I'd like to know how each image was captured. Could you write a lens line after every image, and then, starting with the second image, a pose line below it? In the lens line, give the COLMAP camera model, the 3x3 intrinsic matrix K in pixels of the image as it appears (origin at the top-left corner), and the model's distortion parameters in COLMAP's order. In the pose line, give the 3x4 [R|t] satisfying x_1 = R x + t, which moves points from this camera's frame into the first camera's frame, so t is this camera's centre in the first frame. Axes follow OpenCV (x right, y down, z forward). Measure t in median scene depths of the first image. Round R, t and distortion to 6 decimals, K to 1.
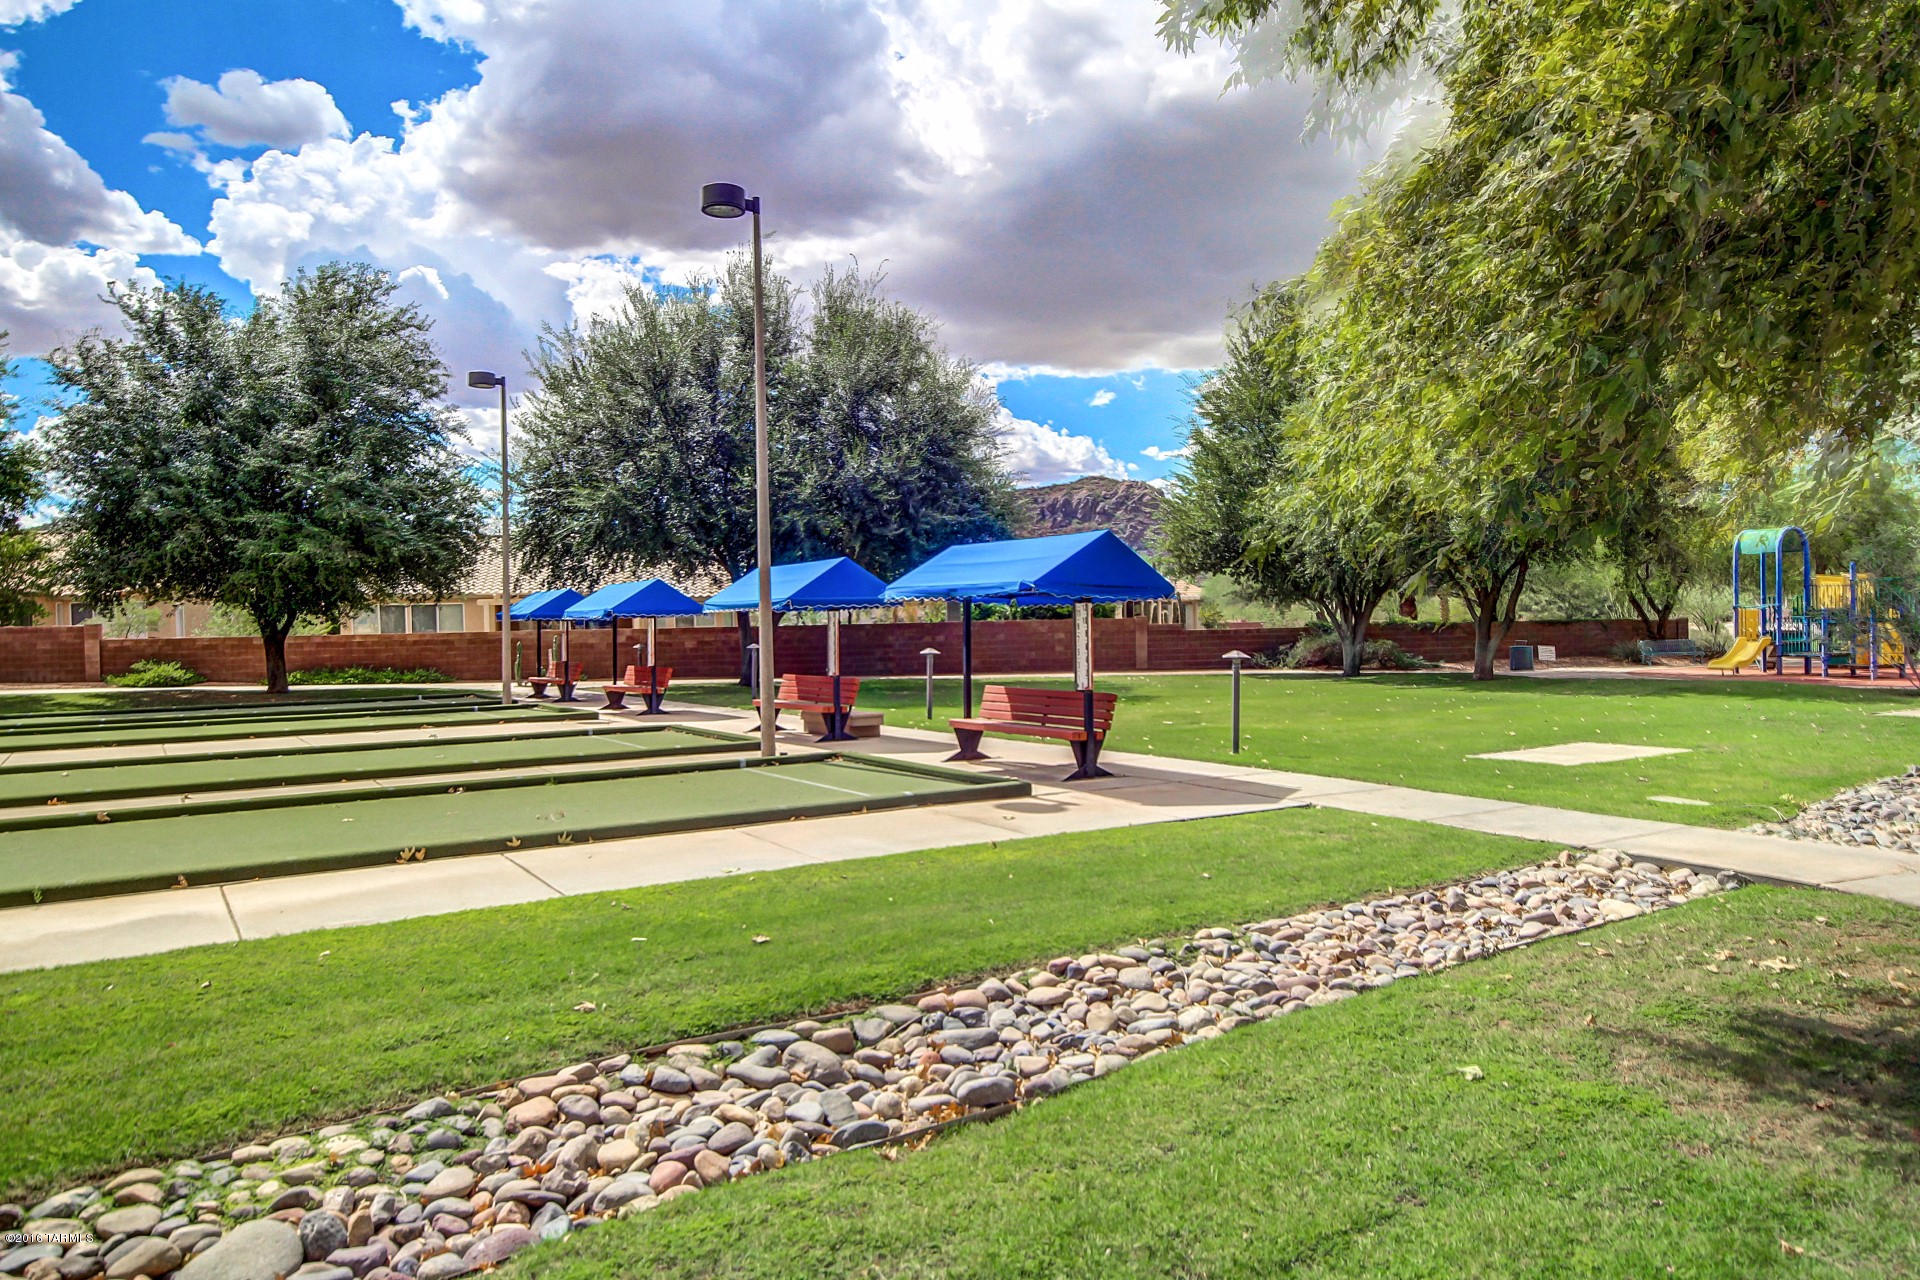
lens RADIAL K [[1243.1, 0, 962.2], [0, 1243.1, 640.6], [0, 0, 1]] dist [-0.001967, 0.000756]
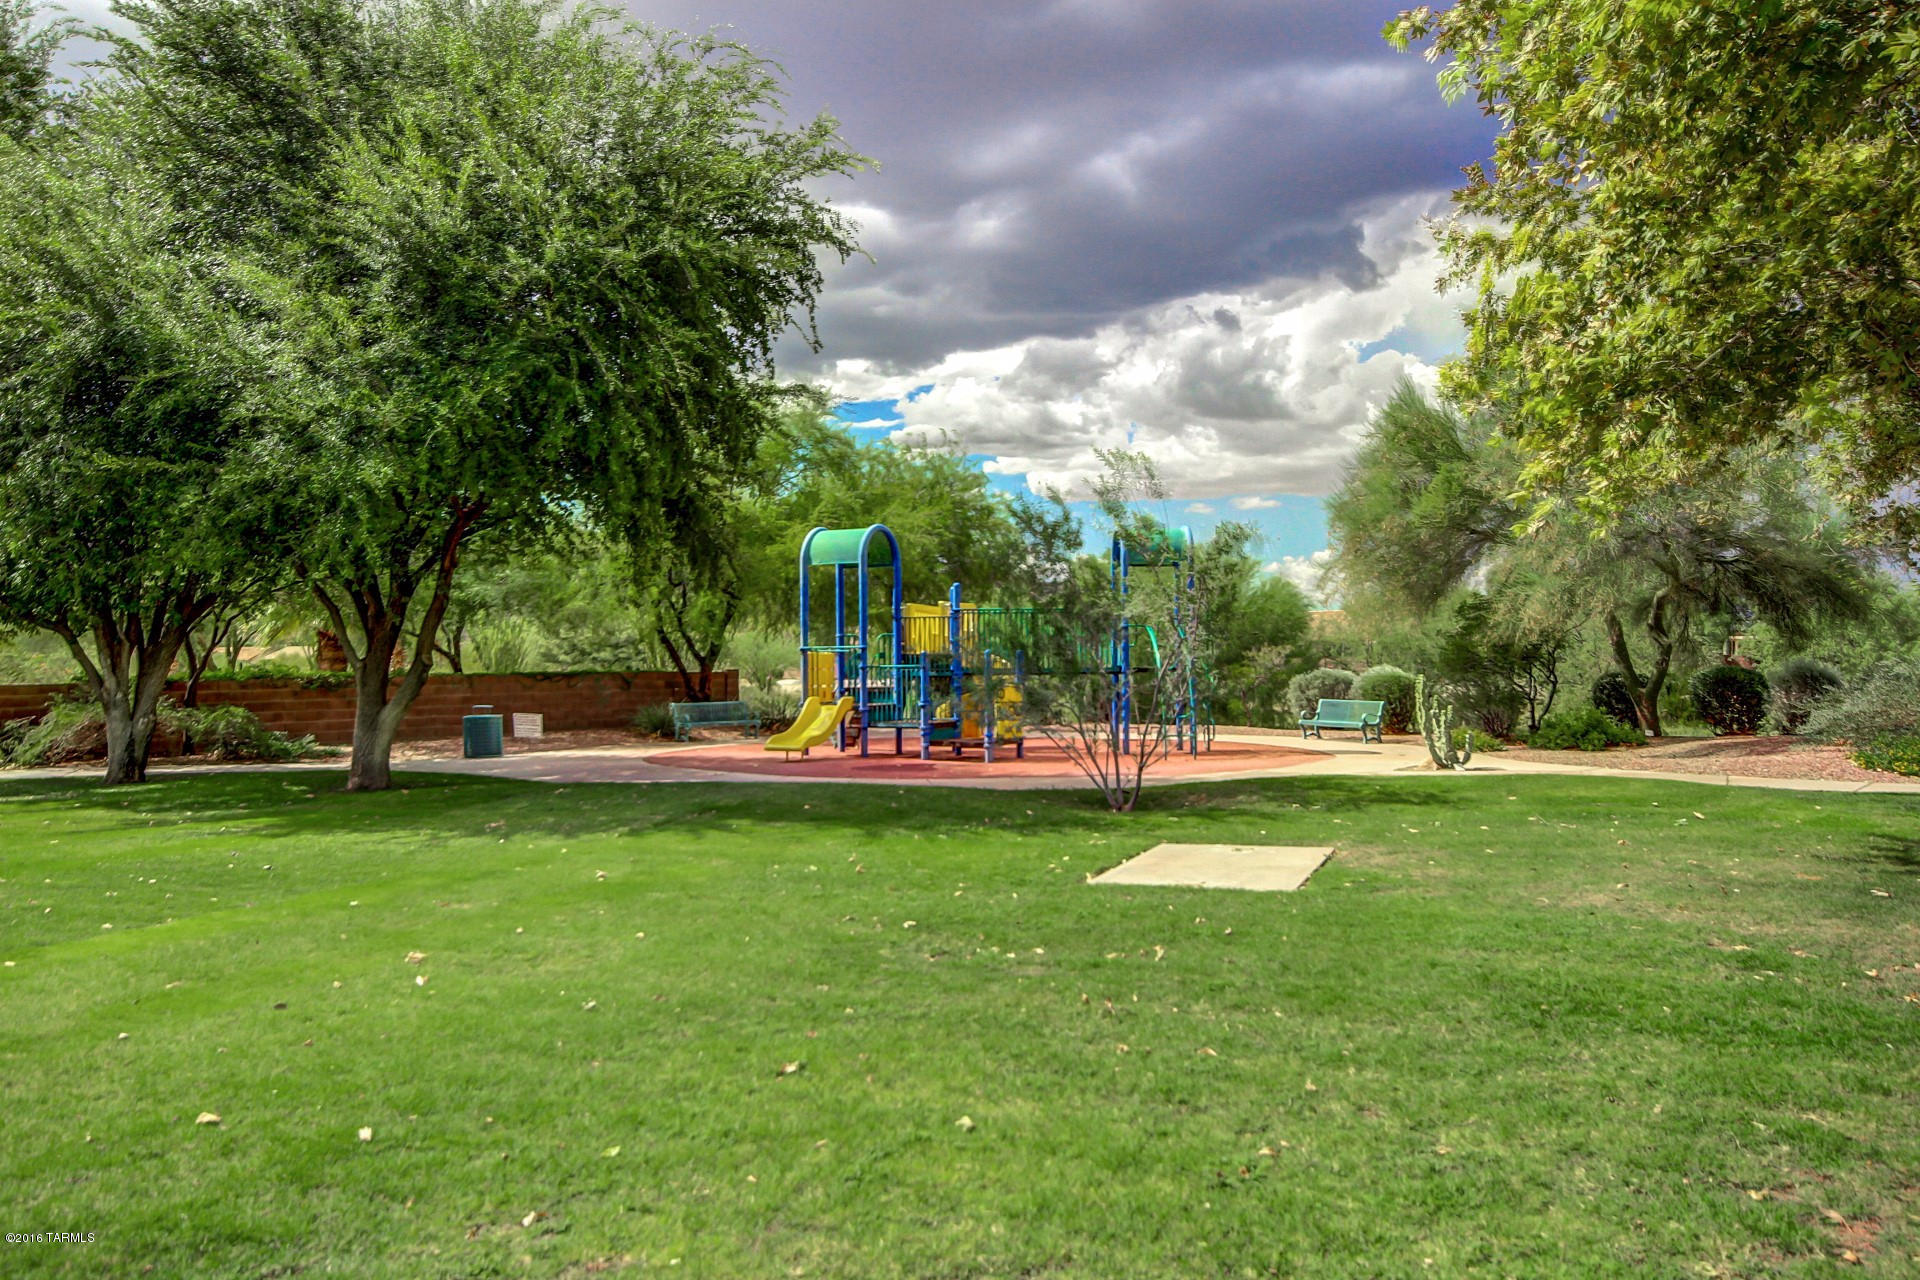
lens RADIAL K [[940.9, 0, 961.2], [0, 940.9, 646.9], [0, 0, 1]] dist [0.000930, 0.000072]
pose [[0.725910, 0.025236, 0.687327, 0.327202], [0.008950, 0.998895, -0.046127, -0.005479], [-0.687732, 0.039636, 0.724882, 0.557139]]
